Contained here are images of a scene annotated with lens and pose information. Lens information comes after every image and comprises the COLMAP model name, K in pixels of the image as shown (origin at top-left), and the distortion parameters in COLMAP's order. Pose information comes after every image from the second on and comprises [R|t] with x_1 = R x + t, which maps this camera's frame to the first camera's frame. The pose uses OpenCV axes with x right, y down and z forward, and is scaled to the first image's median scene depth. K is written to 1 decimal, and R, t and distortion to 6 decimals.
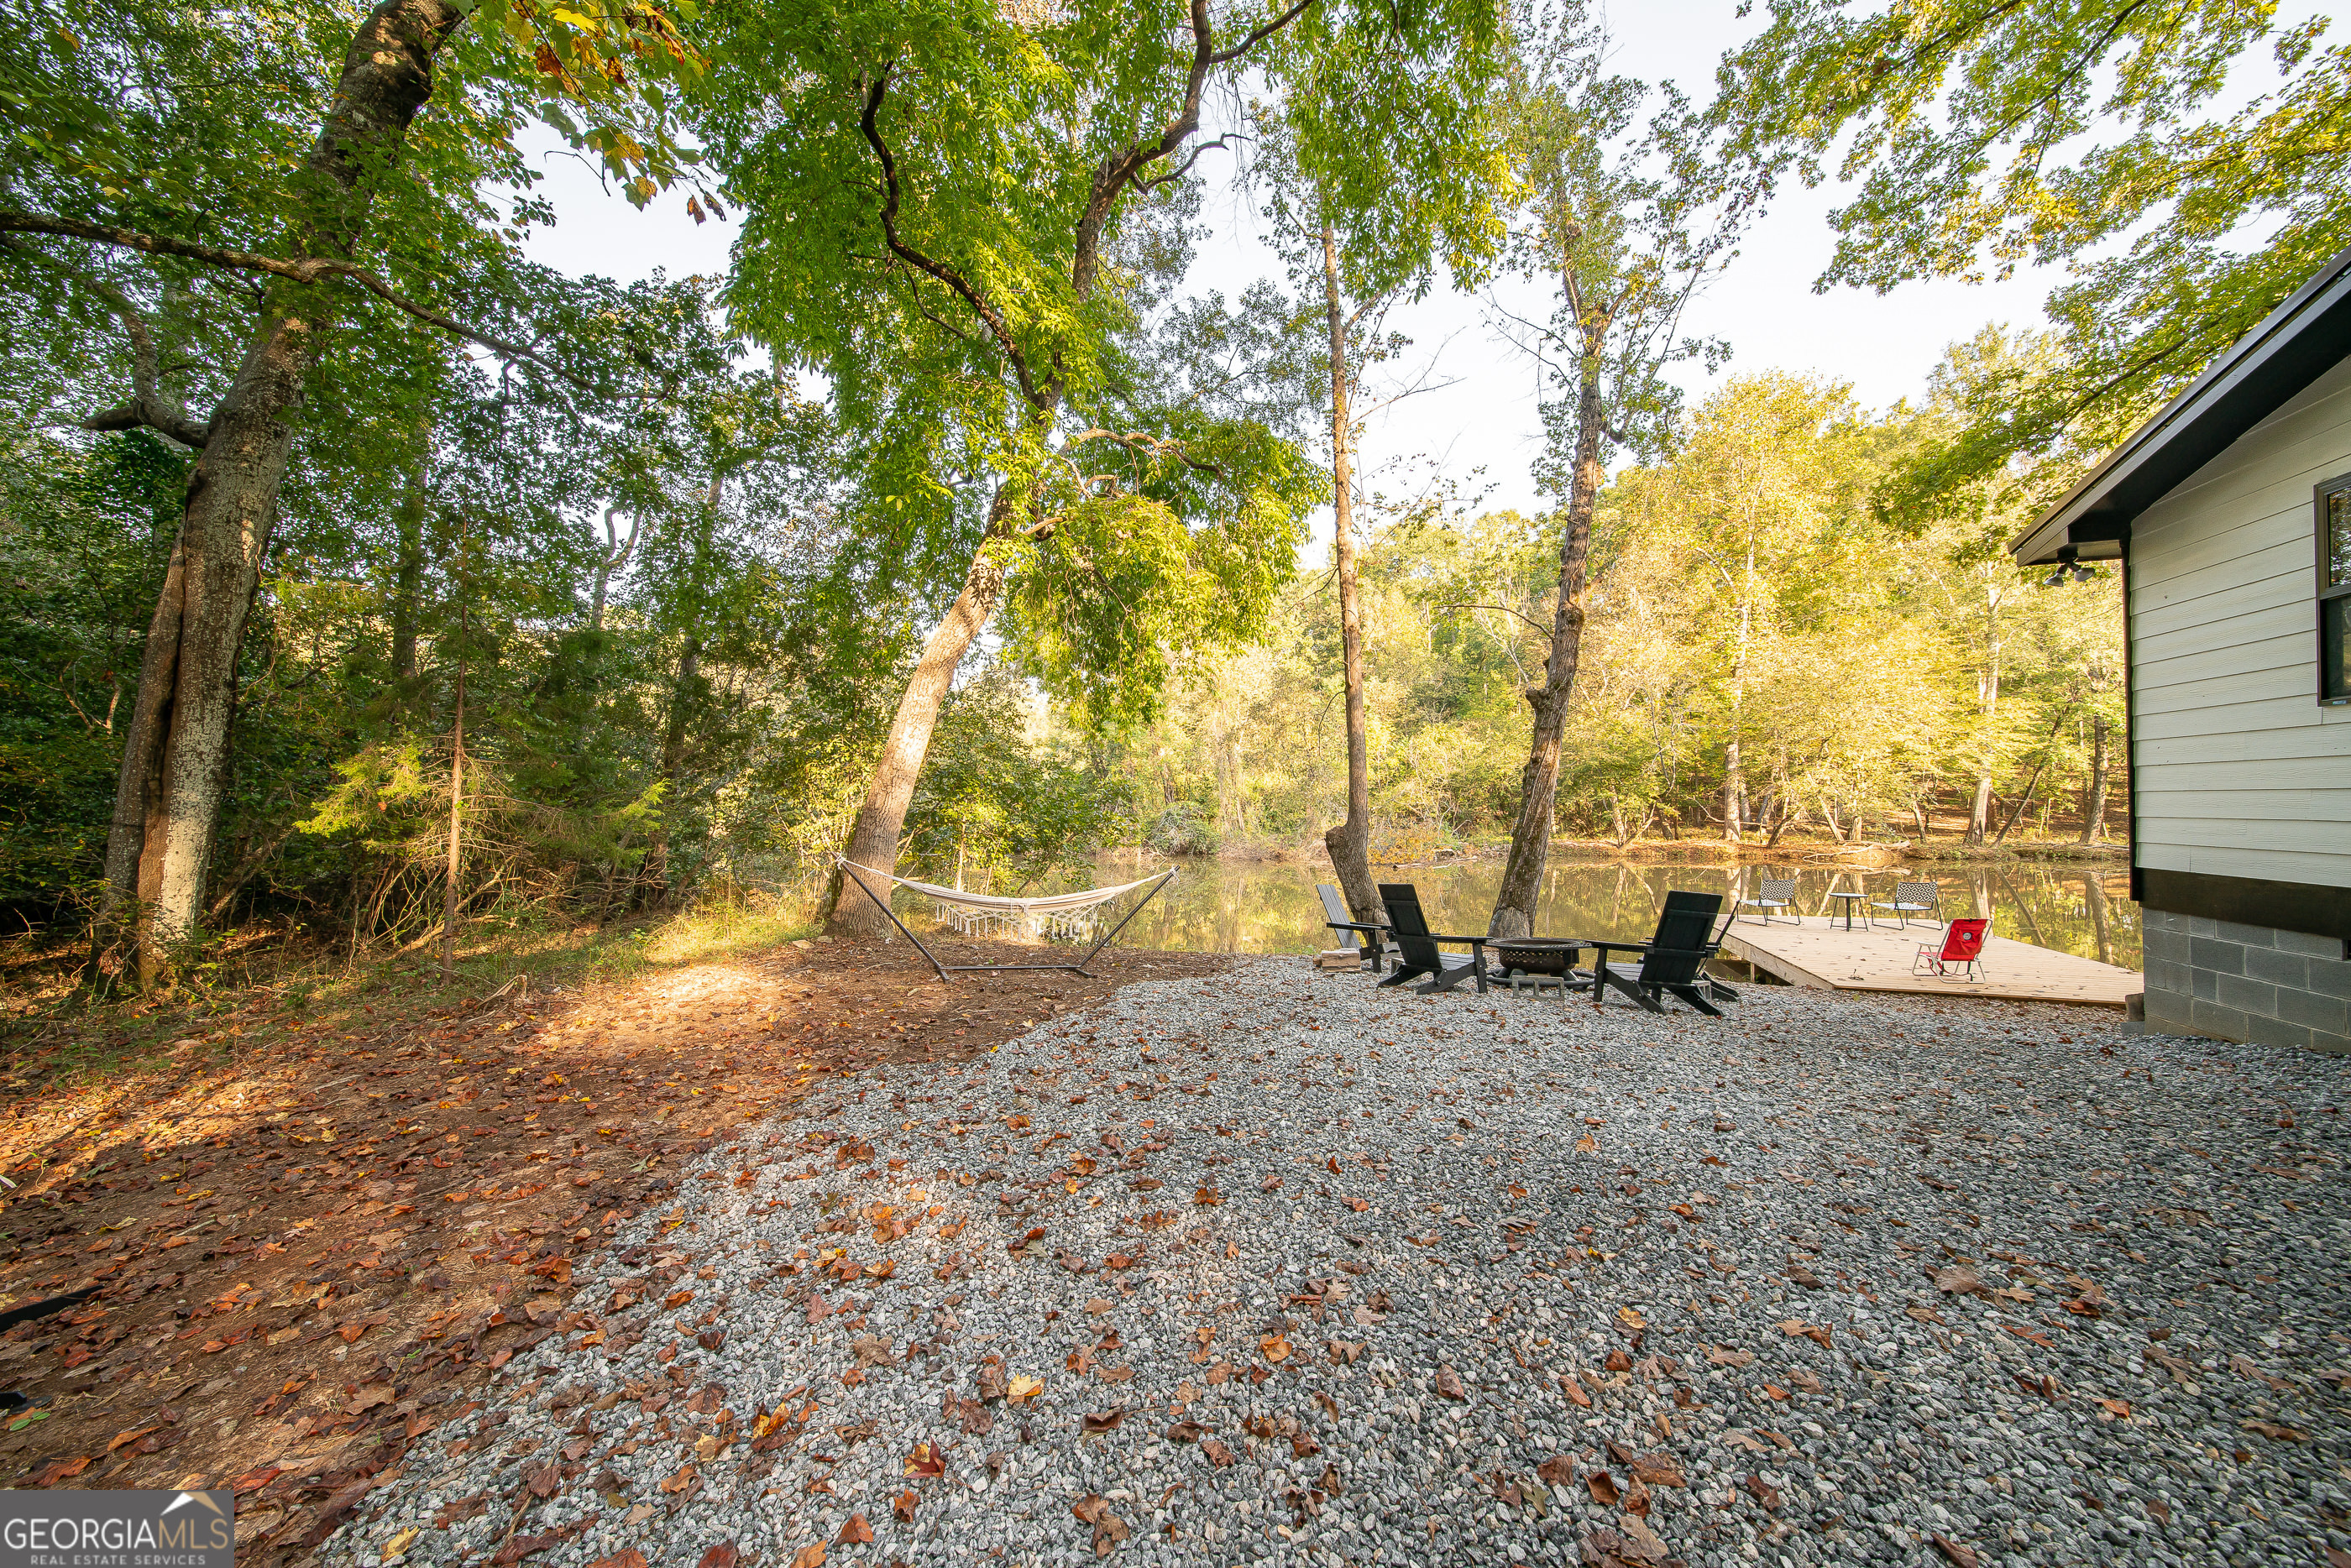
lens RADIAL K [[820.5, 0, 1175.8], [0, 820.5, 790.7], [0, 0, 1]] dist [-0.000905, -0.000951]
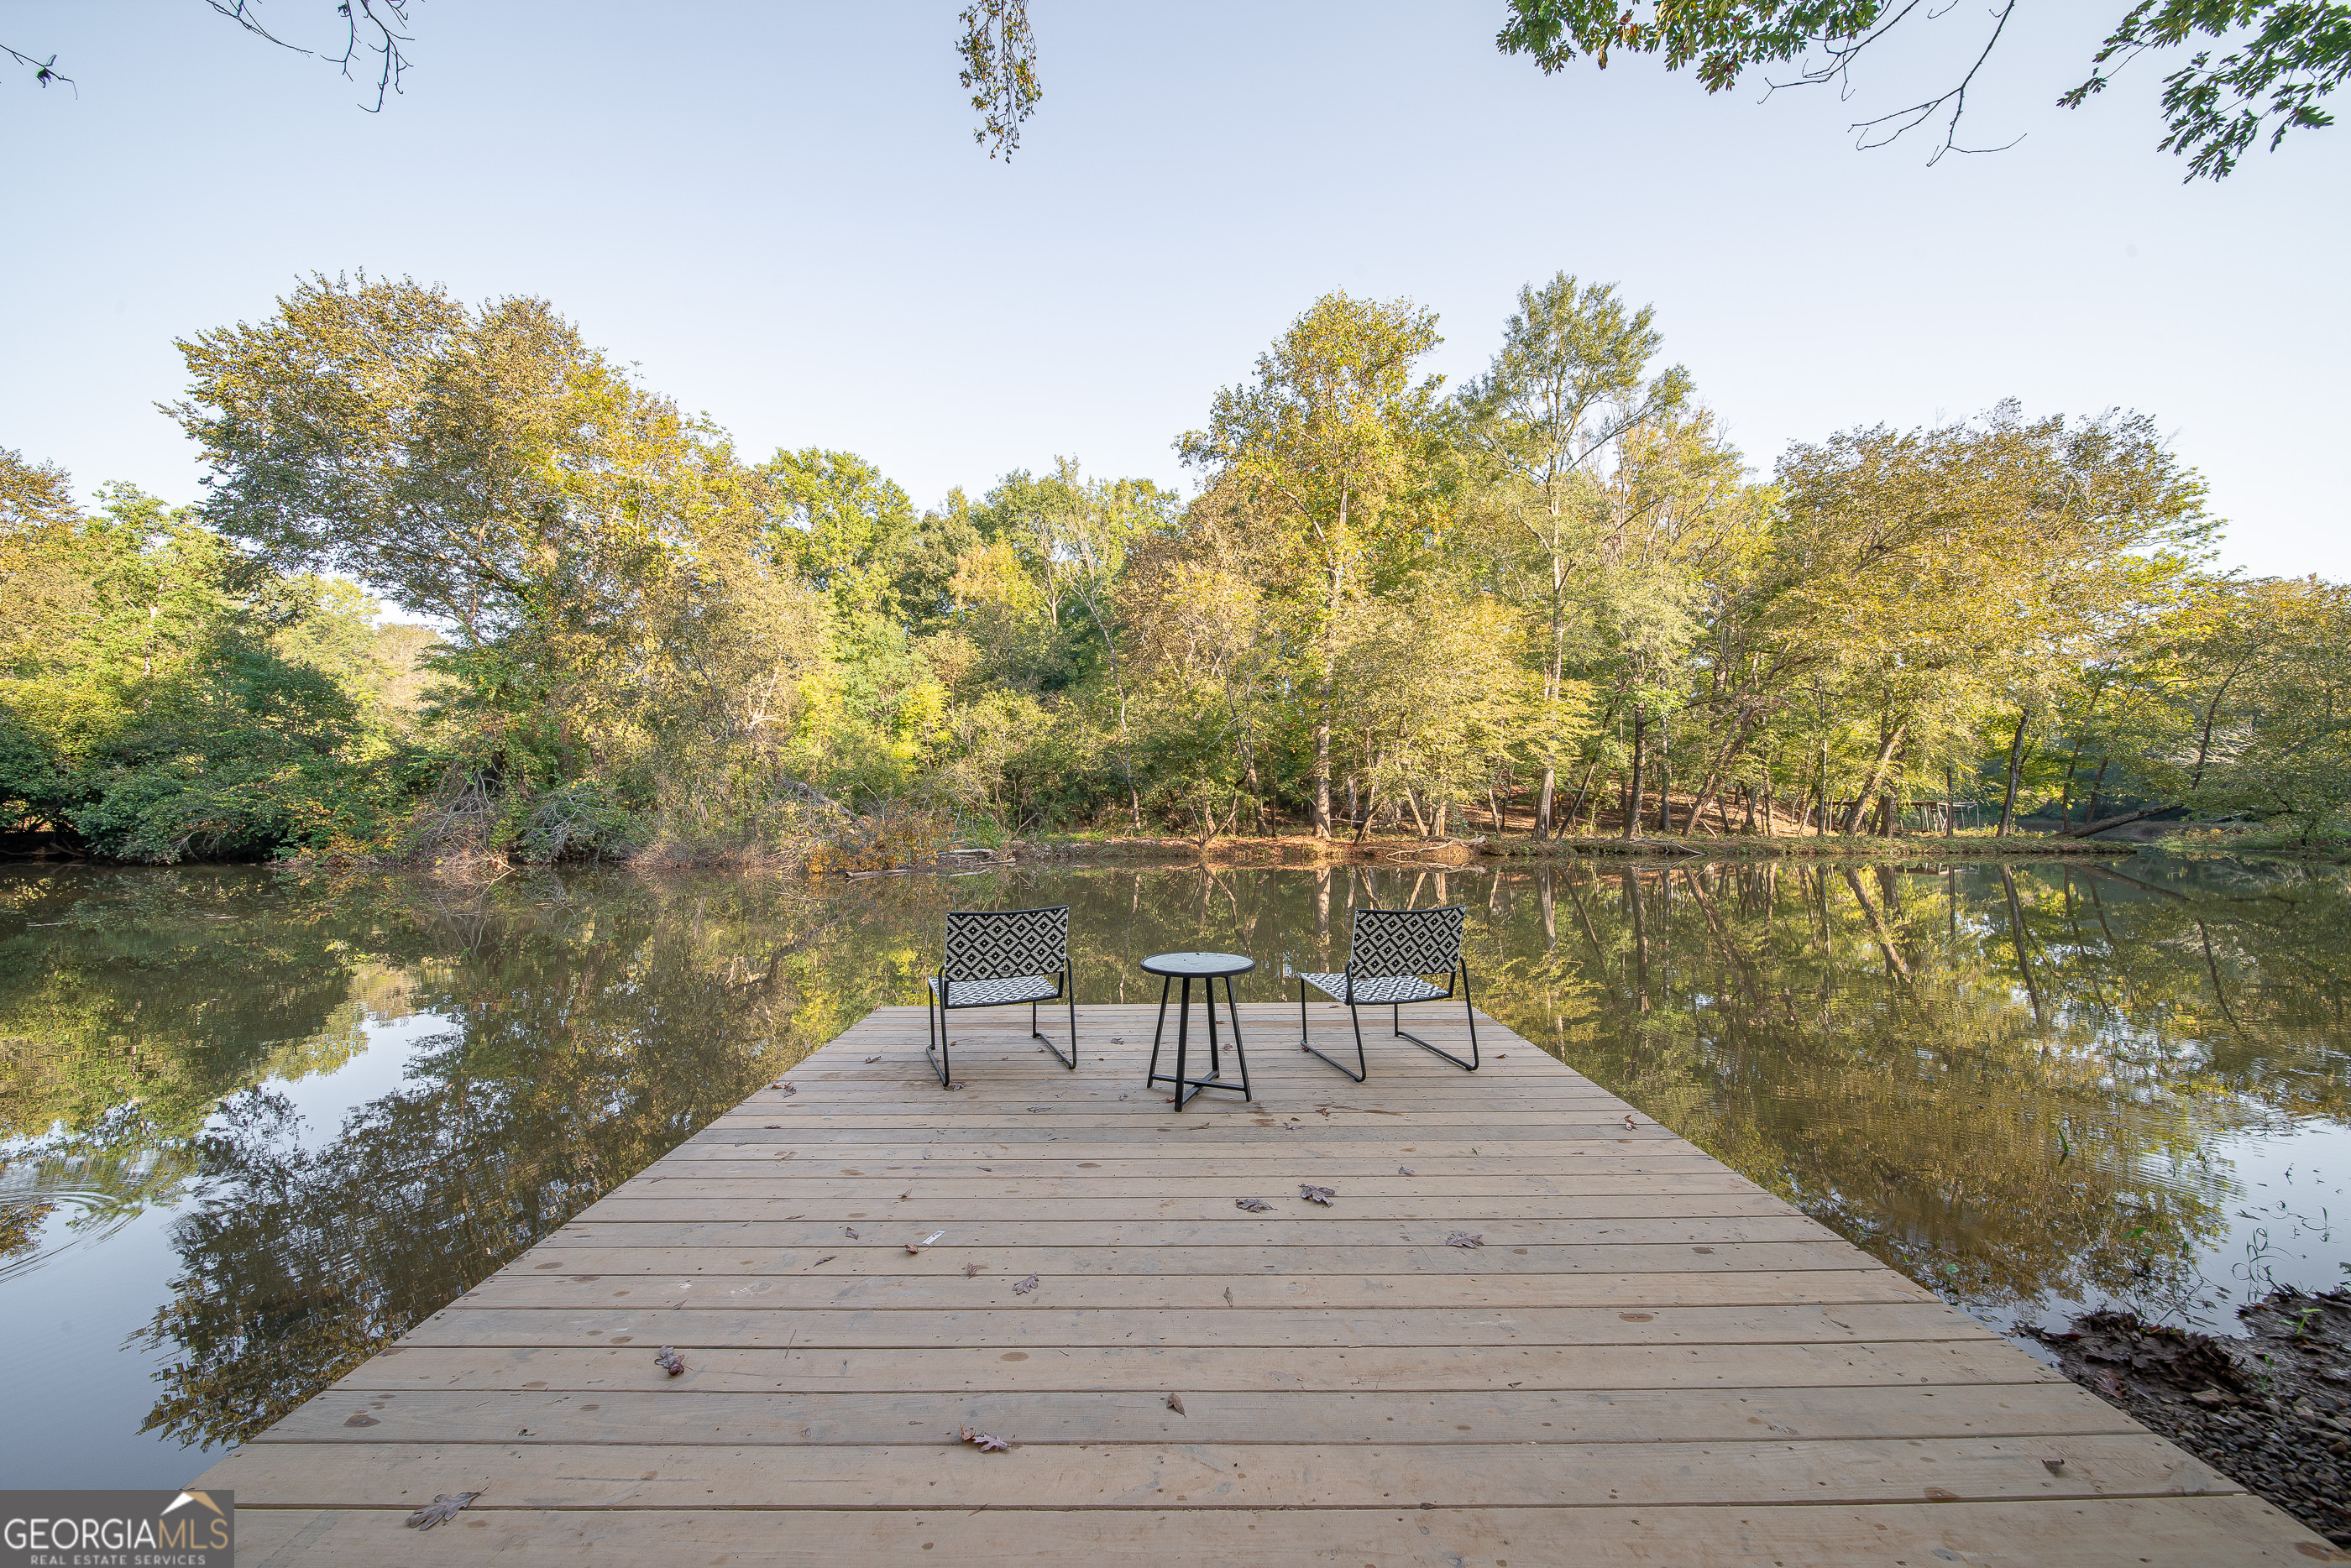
lens RADIAL K [[820.5, 0, 1176.5], [0, 820.5, 798.4], [0, 0, 1]] dist [-0.000905, -0.000951]
pose [[0.937854, 0.013695, 0.346759, 0.227712], [-0.013928, 0.999901, -0.001820, 0.023302], [-0.346749, -0.003122, 0.937953, 0.232500]]
